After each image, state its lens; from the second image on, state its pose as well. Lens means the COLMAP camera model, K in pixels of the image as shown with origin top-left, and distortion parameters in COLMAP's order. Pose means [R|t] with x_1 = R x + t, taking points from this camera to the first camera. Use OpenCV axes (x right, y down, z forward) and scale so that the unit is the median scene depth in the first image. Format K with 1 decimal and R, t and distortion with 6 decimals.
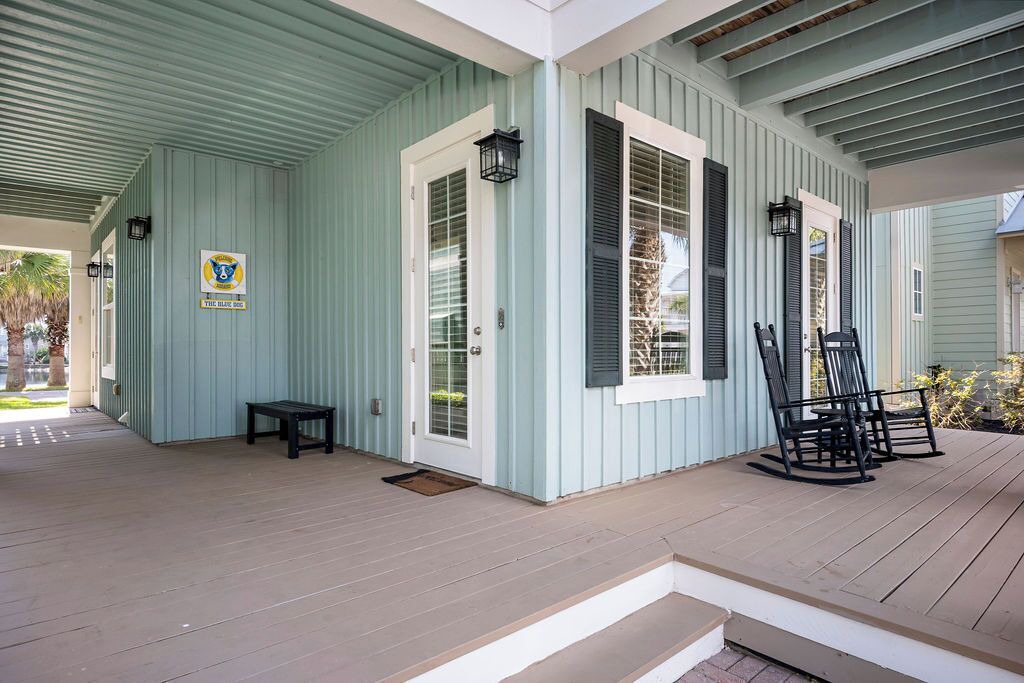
lens RADIAL K [[574.8, 0, 512.0], [0, 574.8, 341.5], [0, 0, 1]] dist [0.023656, -0.026592]
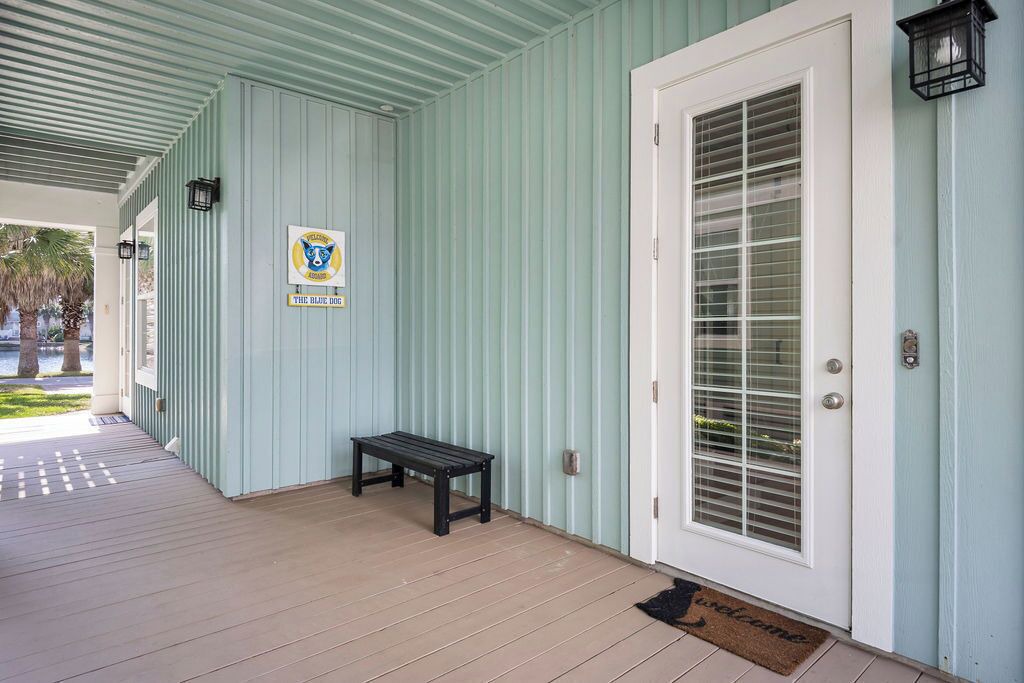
lens RADIAL K [[574.9, 0, 511.4], [0, 574.9, 324.5], [0, 0, 1]] dist [0.031424, -0.029669]
pose [[0.999876, 0.006362, -0.014415, -0.243985], [-0.006264, 0.999957, 0.006799, -0.040681], [0.014458, -0.006707, 0.999873, 0.276185]]
